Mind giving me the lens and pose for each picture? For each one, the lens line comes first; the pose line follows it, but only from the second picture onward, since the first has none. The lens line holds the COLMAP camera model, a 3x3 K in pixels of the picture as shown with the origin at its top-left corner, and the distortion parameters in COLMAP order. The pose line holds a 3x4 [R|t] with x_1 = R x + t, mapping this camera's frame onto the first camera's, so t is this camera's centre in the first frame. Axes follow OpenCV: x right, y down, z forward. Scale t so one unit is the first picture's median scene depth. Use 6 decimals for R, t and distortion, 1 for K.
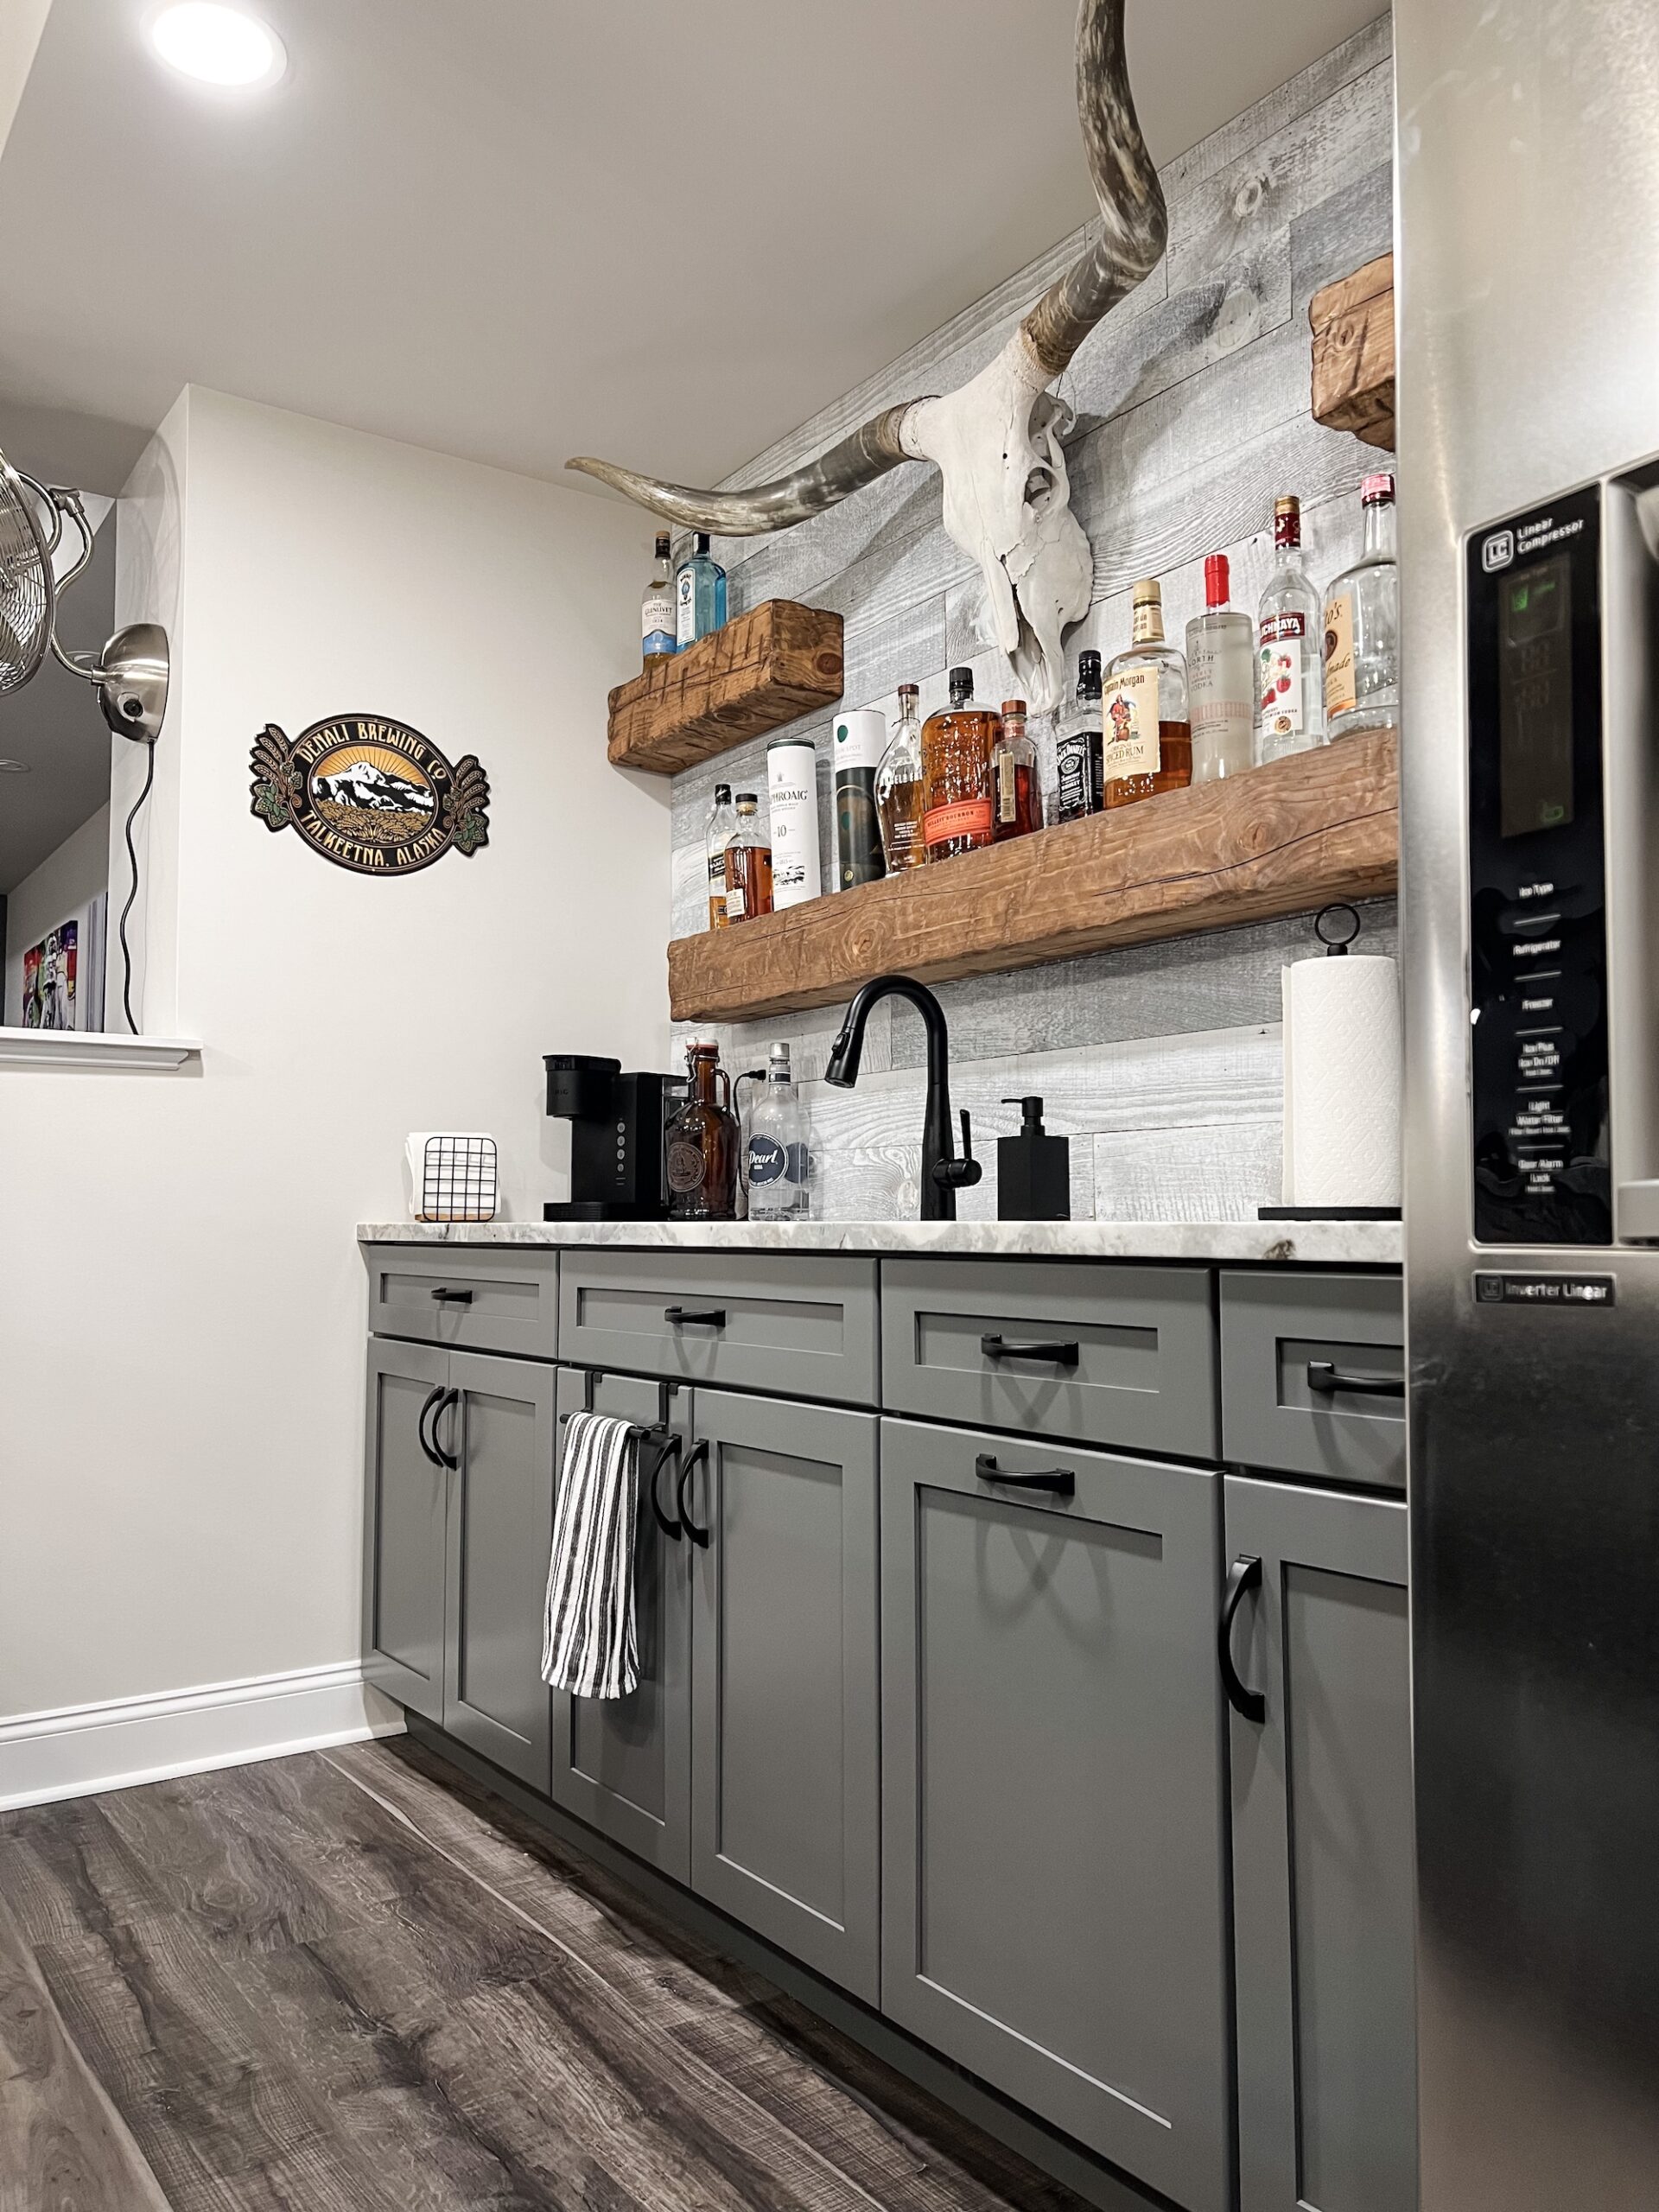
lens RADIAL K [[1660.4, 0, 829.5], [0, 1660.4, 1106.0], [0, 0, 1]] dist [0.096088, -0.123223]
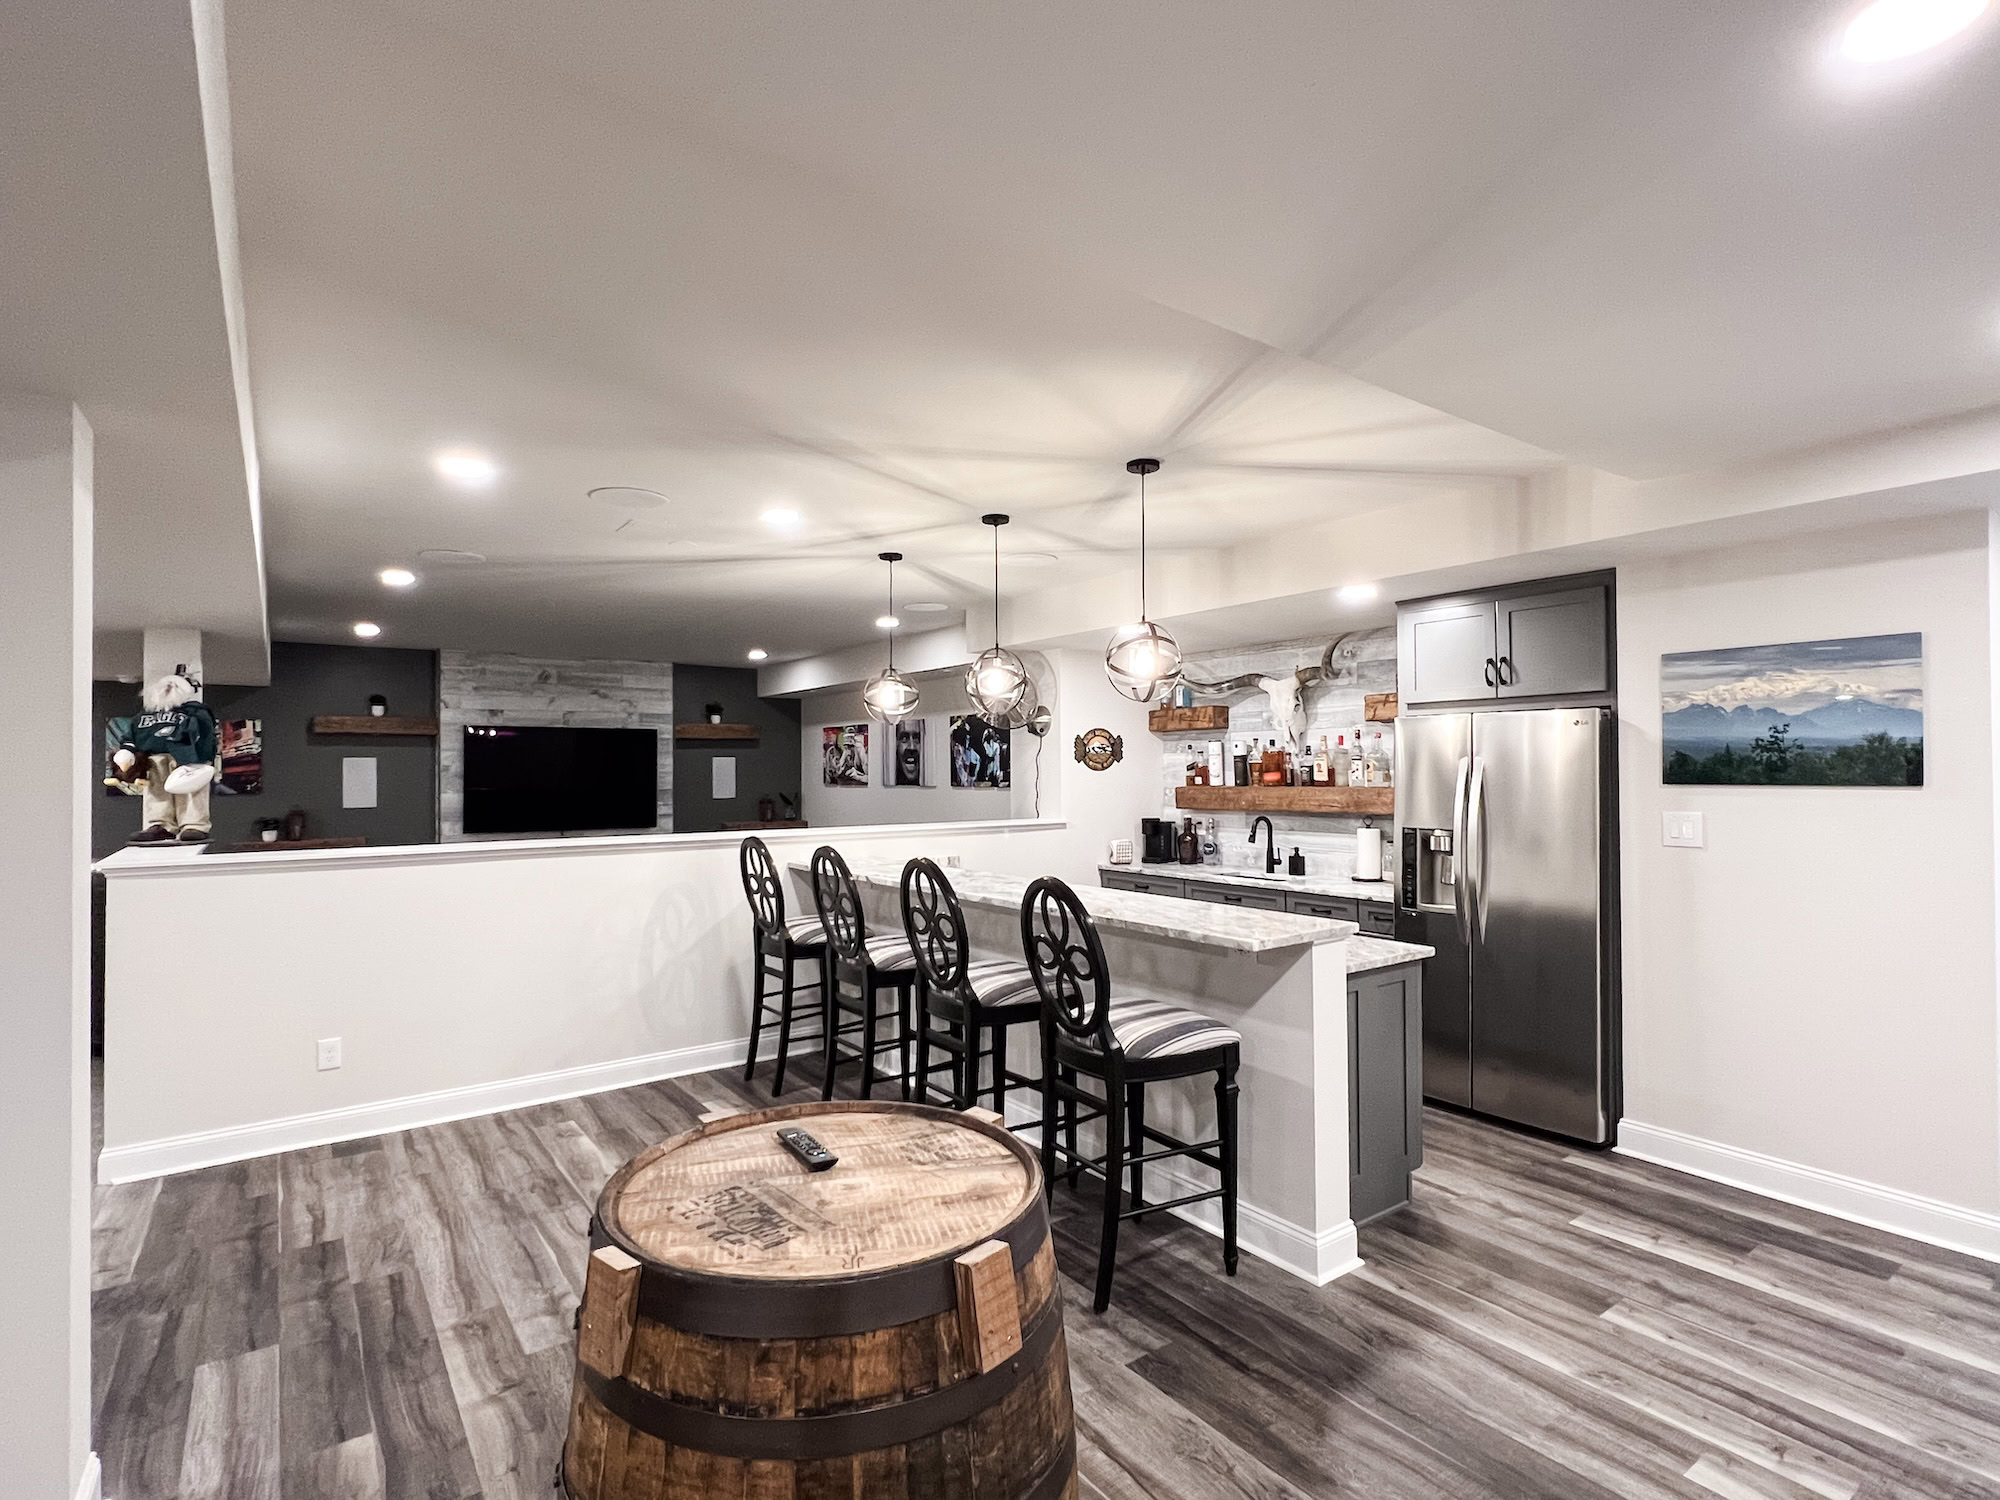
lens RADIAL K [[1004.4, 0, 996.1], [0, 1004.4, 760.2], [0, 0, 1]] dist [0.001928, -0.000638]
pose [[0.999791, -0.002085, 0.020336, -0.674945], [0.000883, 0.998259, 0.058980, -0.363877], [-0.020424, -0.058950, 0.998052, -1.523578]]
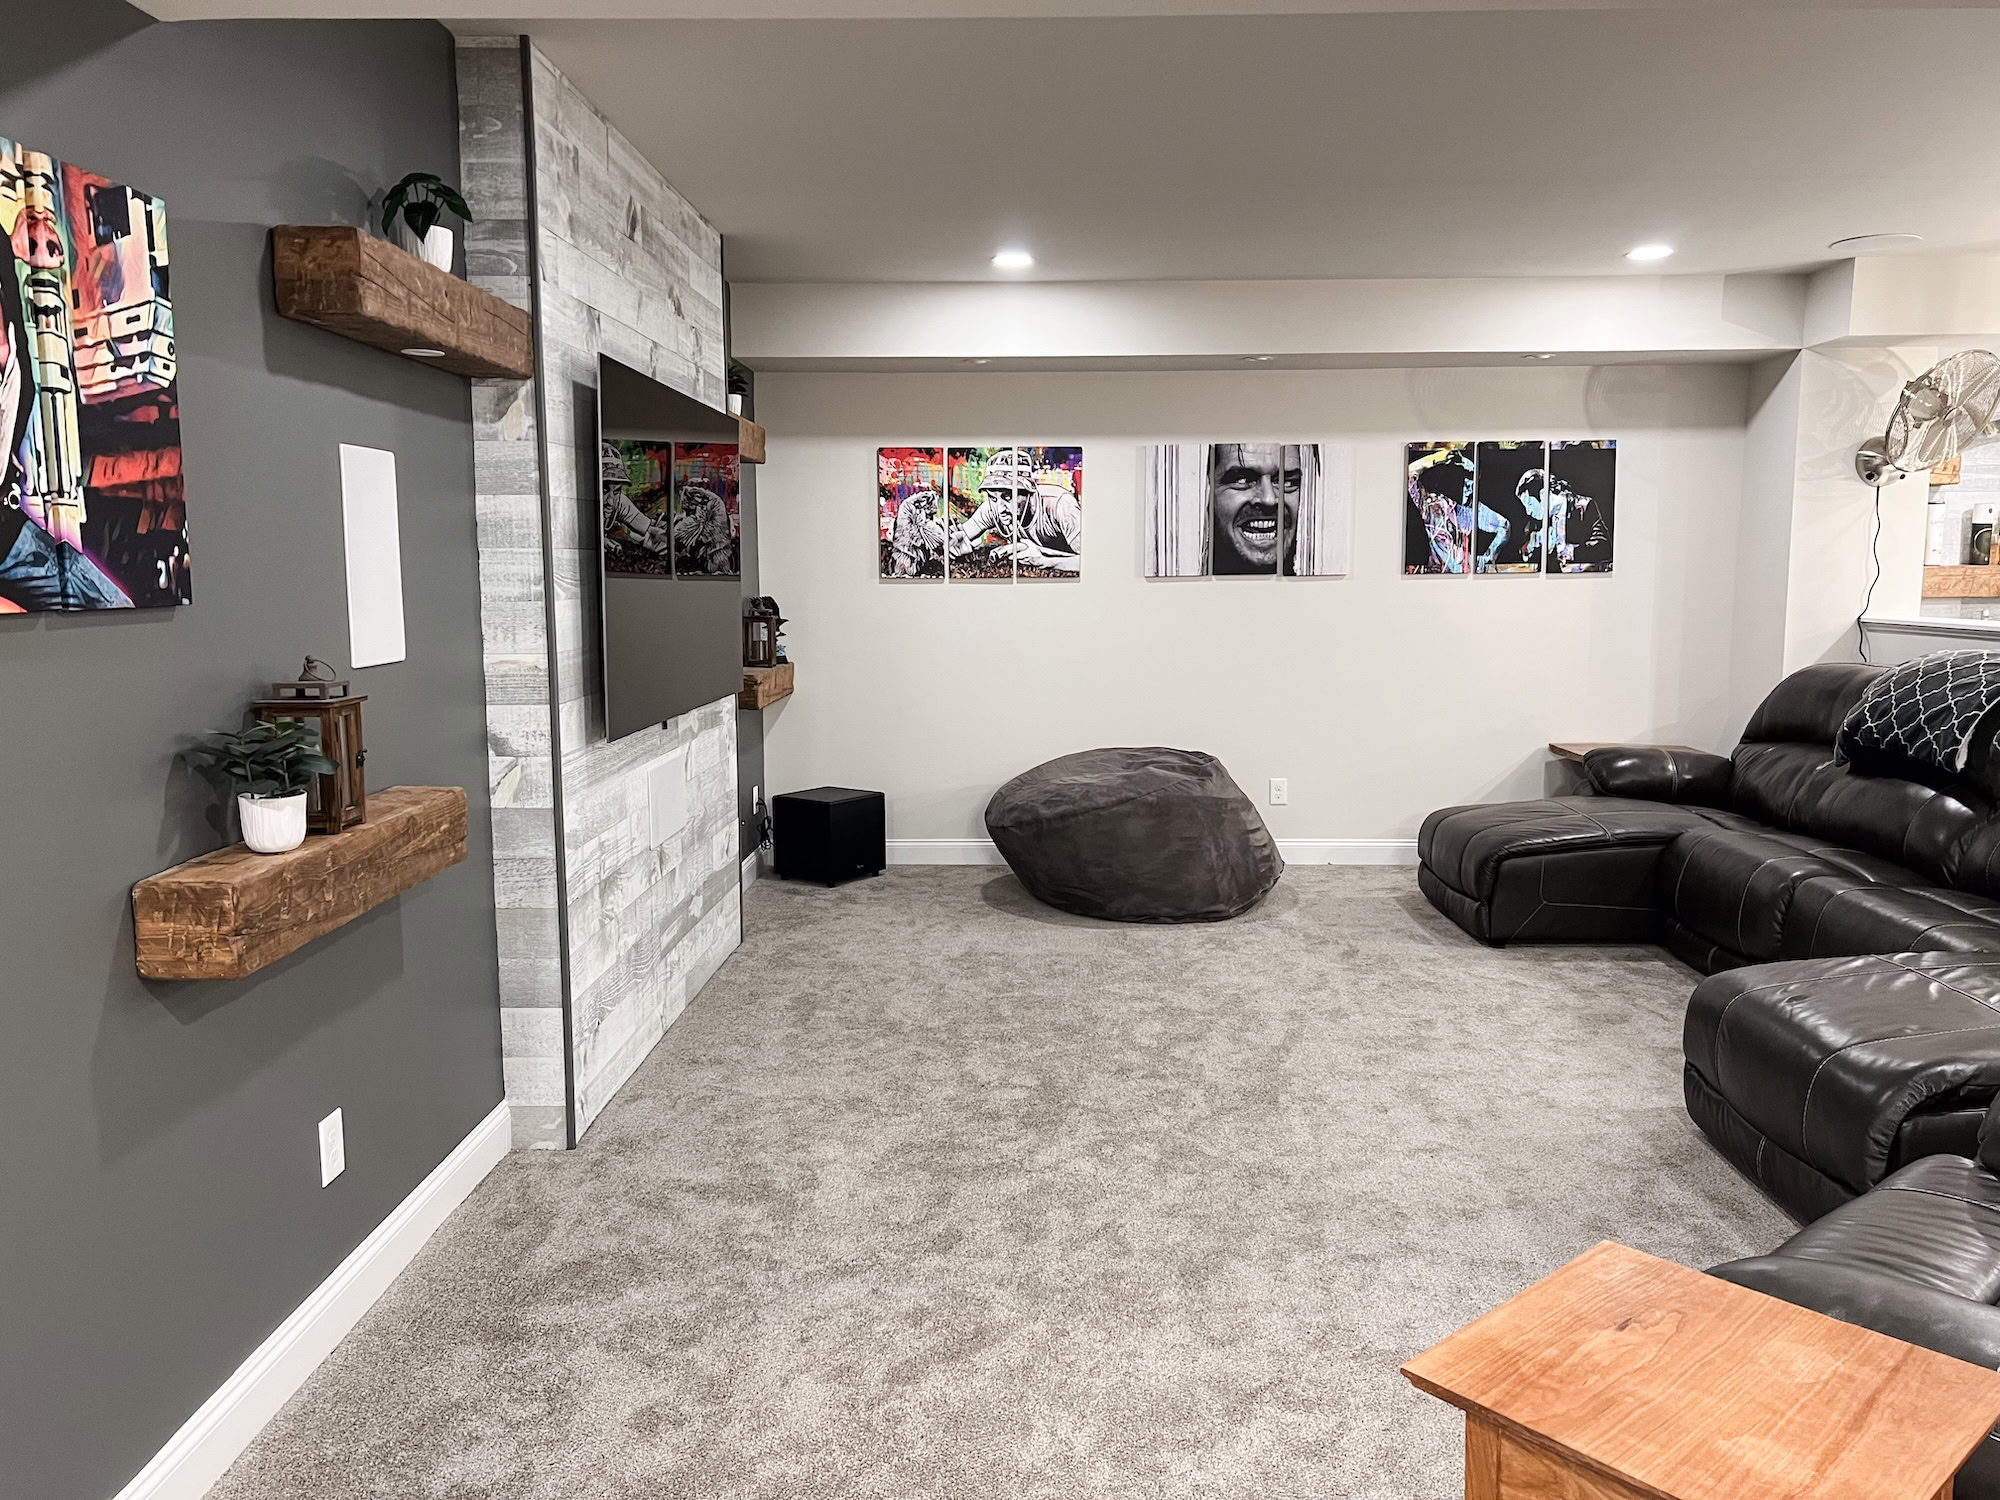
lens RADIAL K [[1501.3, 0, 1000.0], [0, 1501.3, 750.0], [0, 0, 1]] dist [0.096088, -0.123223]
pose [[0.587391, -0.095438, 0.803657, -3.555922], [-0.055656, 0.985908, 0.157759, -0.148449], [-0.807388, -0.137394, 0.573802, 0.889590]]
